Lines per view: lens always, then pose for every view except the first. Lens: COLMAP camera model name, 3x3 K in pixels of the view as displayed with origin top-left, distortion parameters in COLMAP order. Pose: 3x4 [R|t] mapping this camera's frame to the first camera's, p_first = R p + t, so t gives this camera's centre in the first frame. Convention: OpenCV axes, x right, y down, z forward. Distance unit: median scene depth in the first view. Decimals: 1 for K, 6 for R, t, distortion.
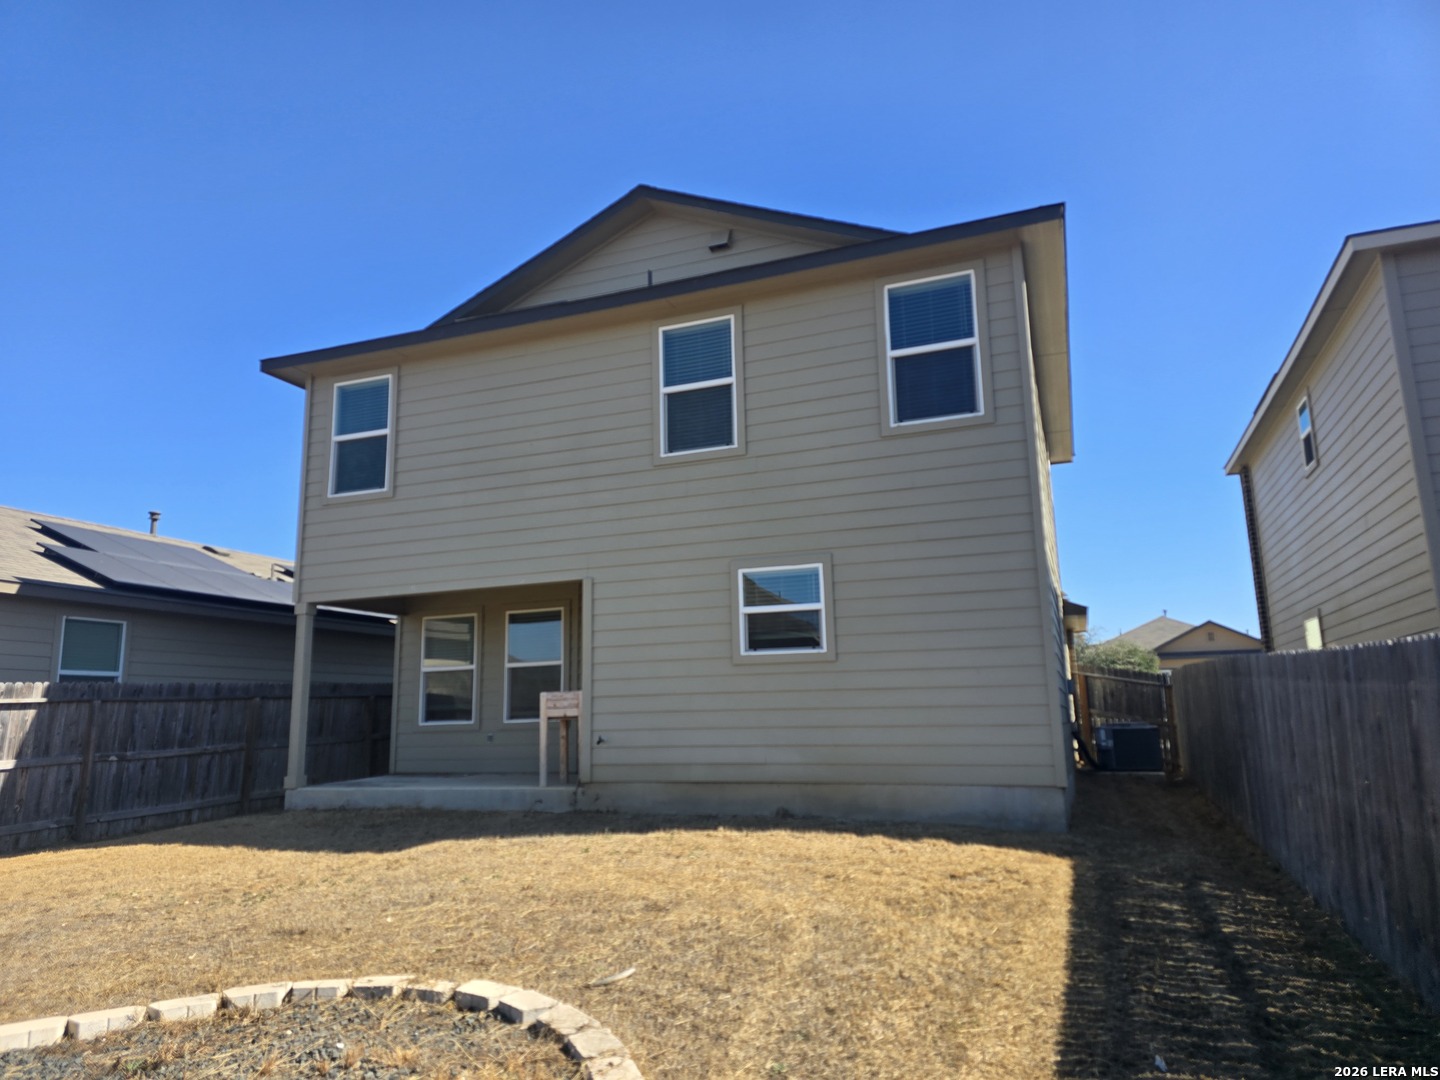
lens RADIAL K [[958.1, 0, 716.0], [0, 958.1, 546.8], [0, 0, 1]] dist [0.071476, -0.080272]
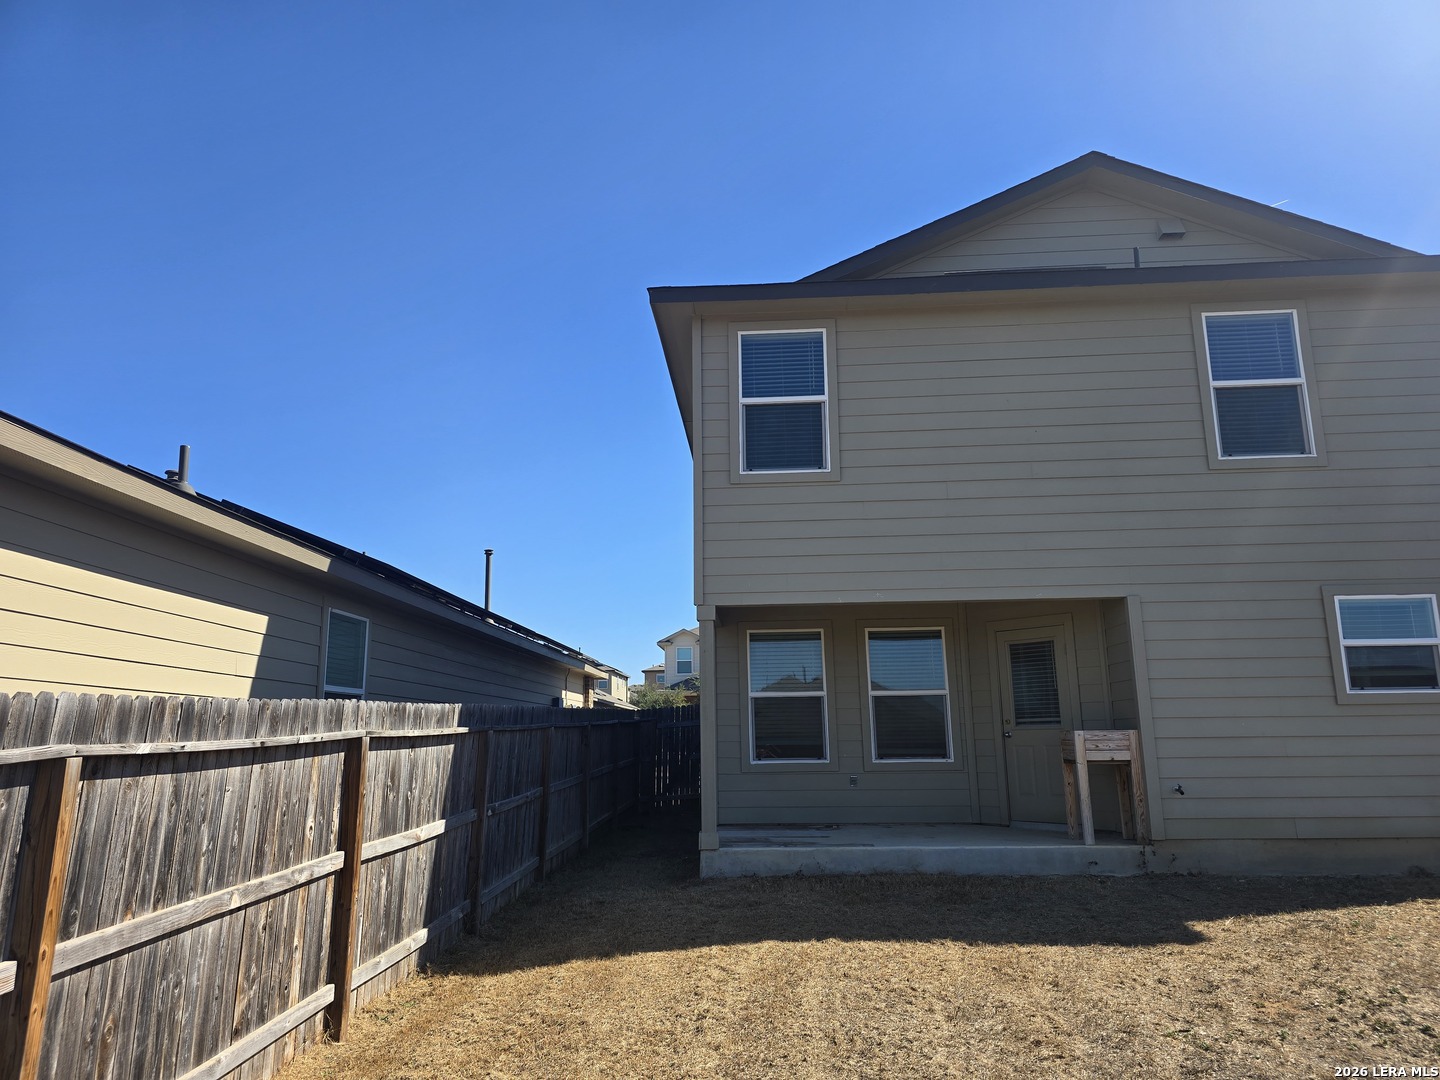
lens RADIAL K [[975.1, 0, 722.8], [0, 975.1, 551.2], [0, 0, 1]] dist [0.067716, -0.077830]
pose [[0.951323, 0.066714, 0.300889, -0.726810], [-0.060351, 0.997714, -0.030403, 0.041039], [-0.302230, 0.010764, 0.953174, 0.279054]]
